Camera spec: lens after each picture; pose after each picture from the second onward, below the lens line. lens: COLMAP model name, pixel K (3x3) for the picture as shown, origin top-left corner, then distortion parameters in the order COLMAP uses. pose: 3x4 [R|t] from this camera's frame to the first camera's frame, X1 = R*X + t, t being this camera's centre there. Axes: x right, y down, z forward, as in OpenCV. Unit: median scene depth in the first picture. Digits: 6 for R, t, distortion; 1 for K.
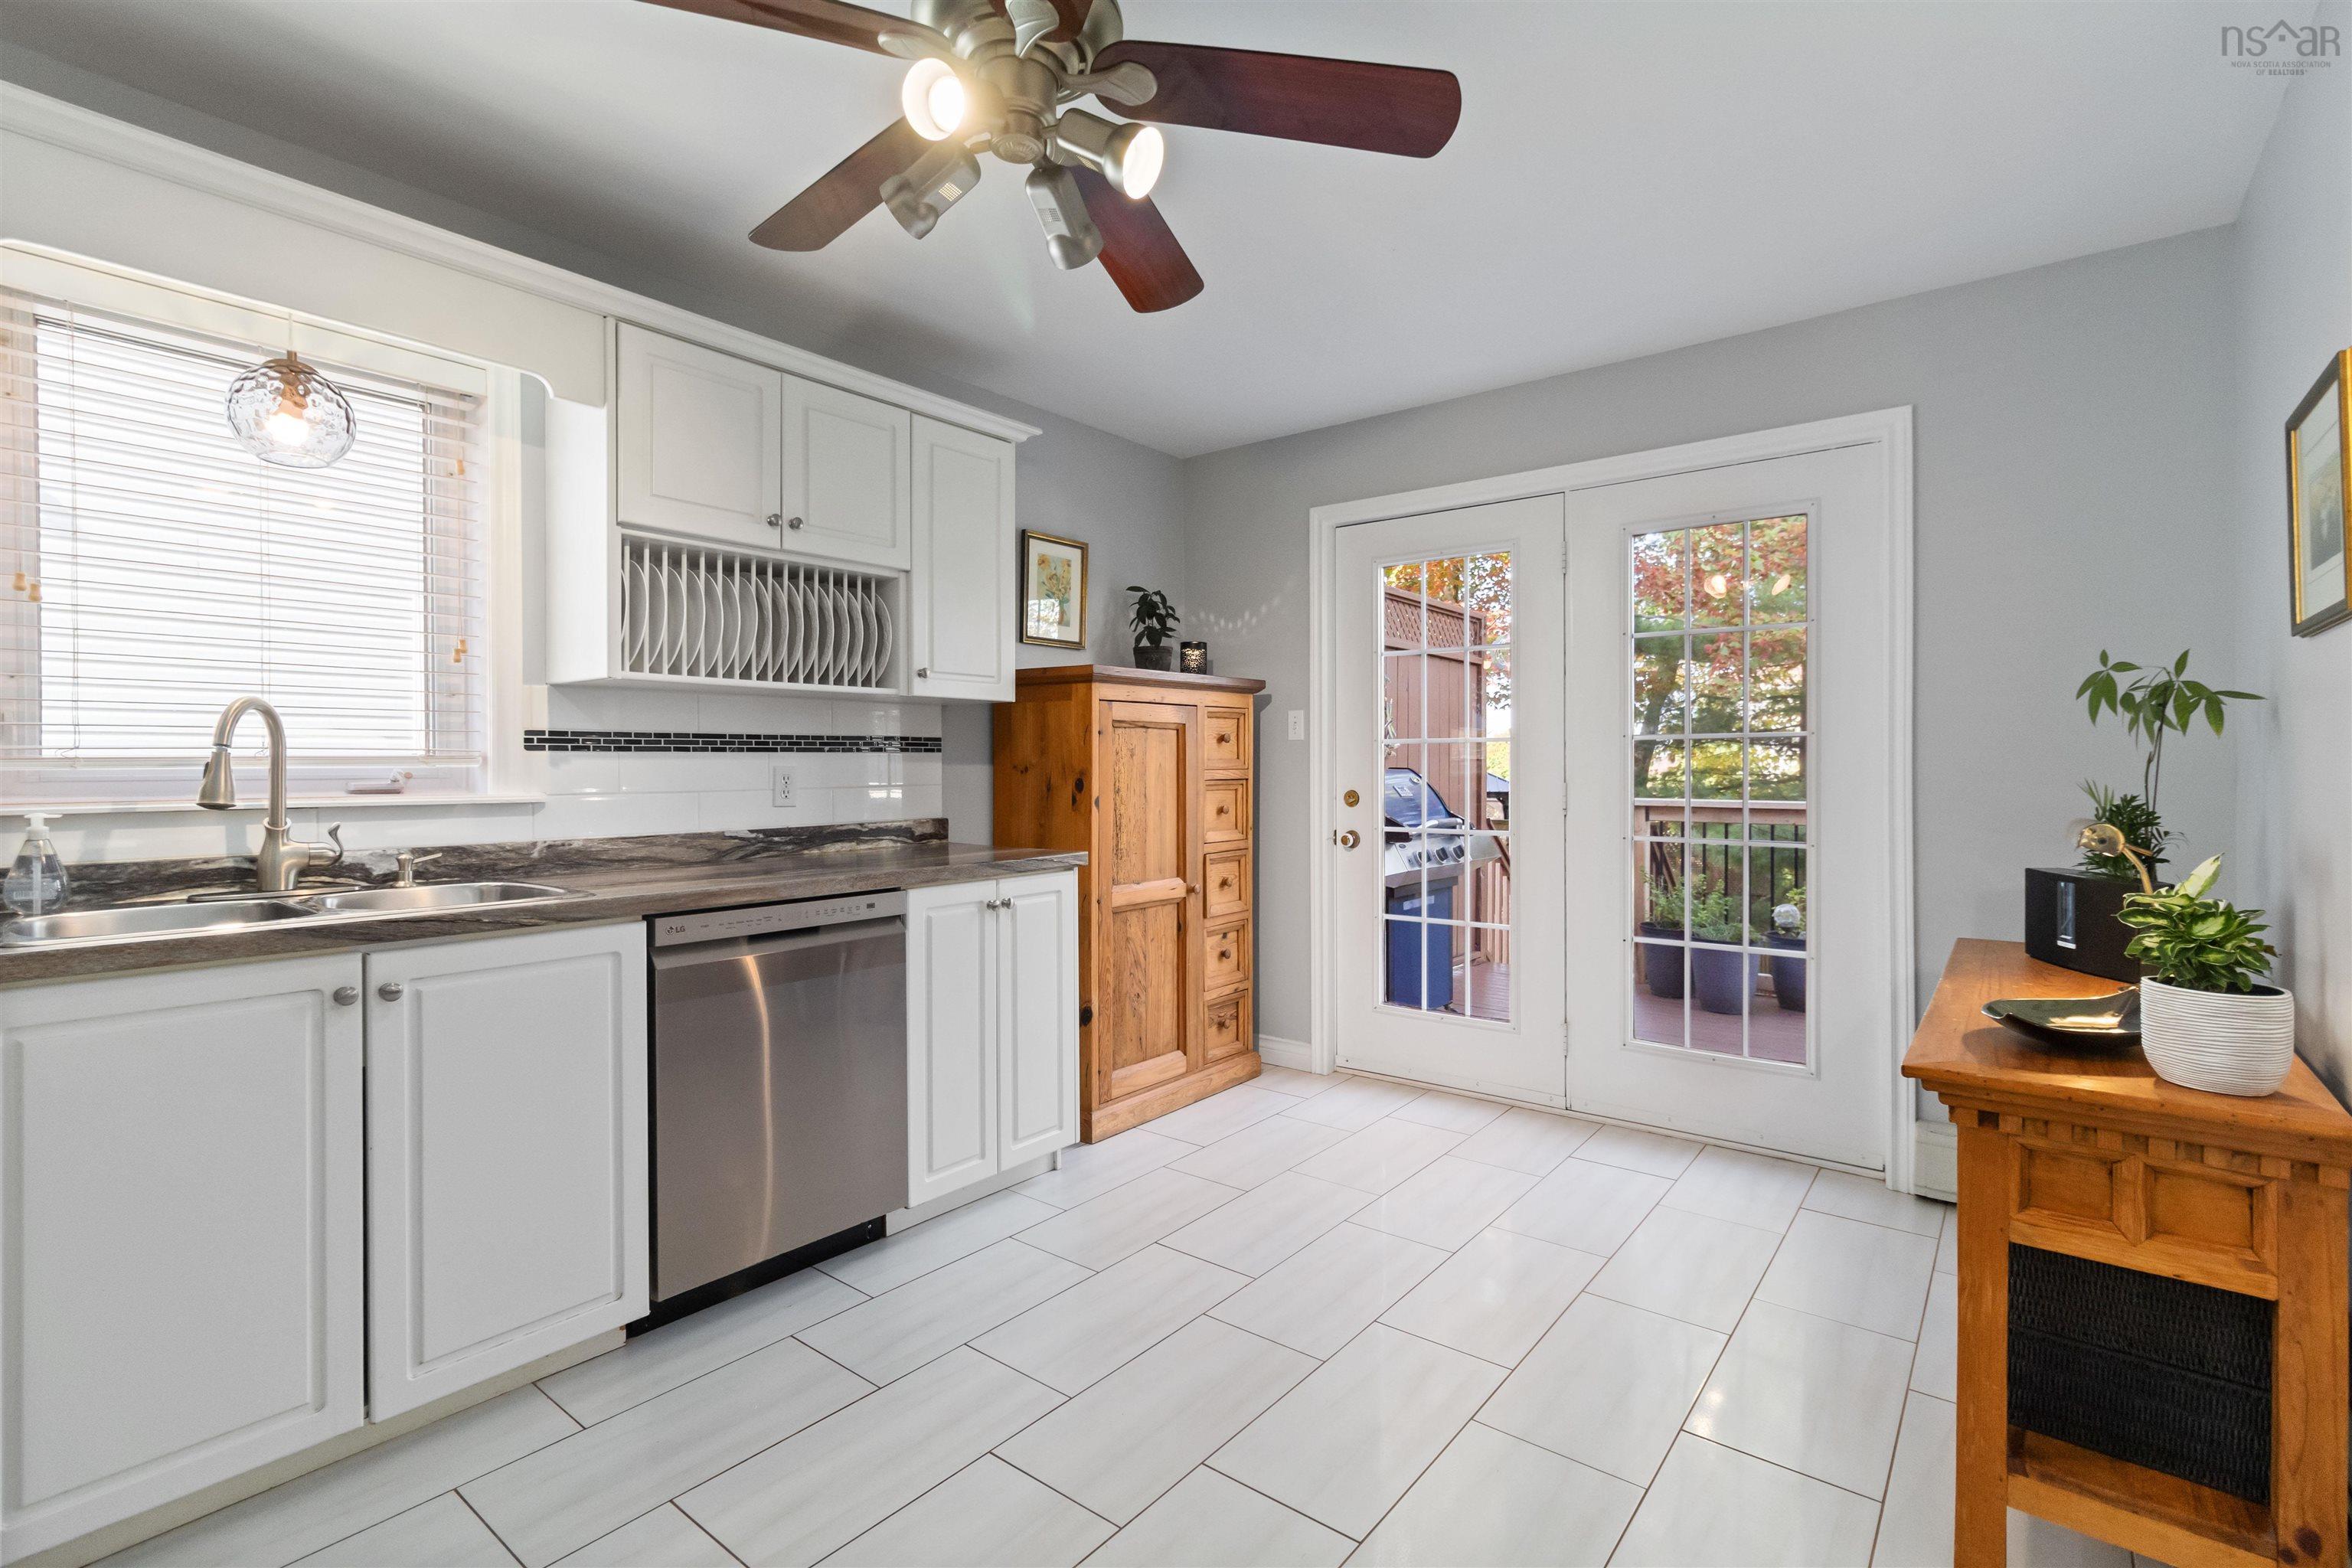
lens RADIAL K [[1093.4, 0, 1159.5], [0, 1093.4, 759.3], [0, 0, 1]] dist [0.019689, 0.000554]
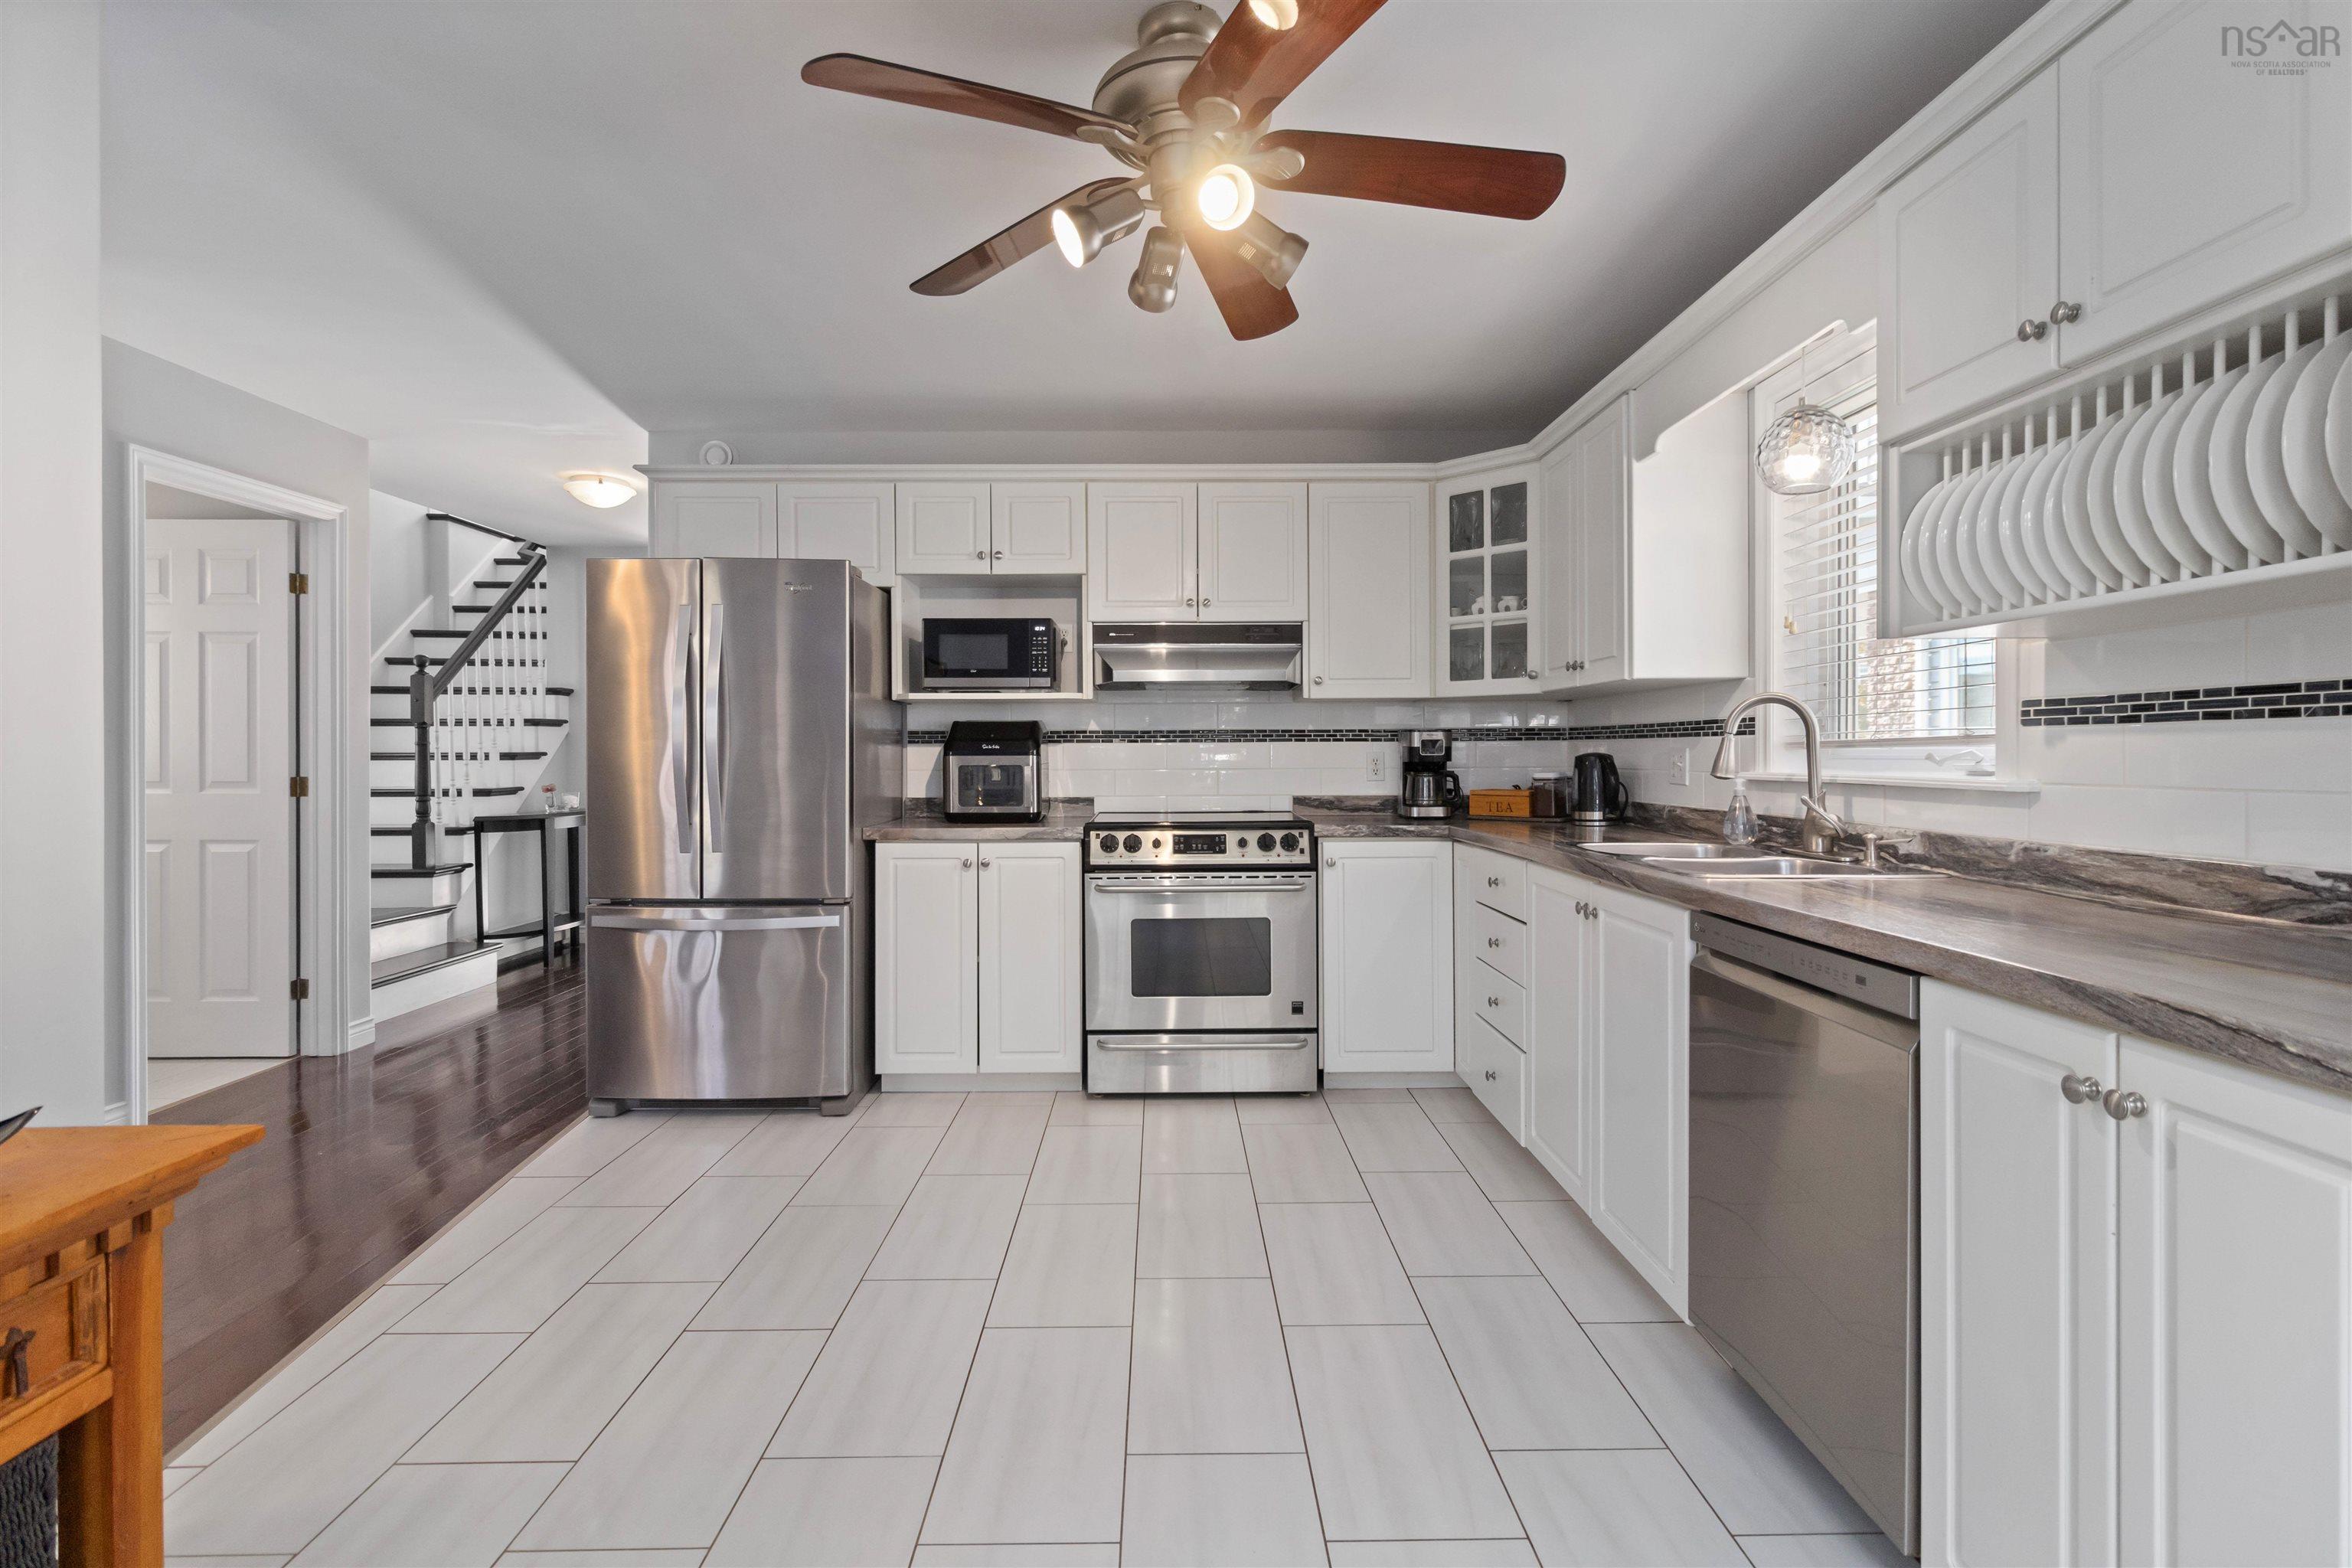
lens RADIAL K [[1093.4, 0, 1159.5], [0, 1093.4, 759.3], [0, 0, 1]] dist [0.019689, 0.000554]
pose [[-0.755530, 0.010667, -0.655027, 0.410522], [0.009842, 0.999939, 0.004931, 0.005834], [0.655040, -0.002721, -0.755589, 1.175049]]
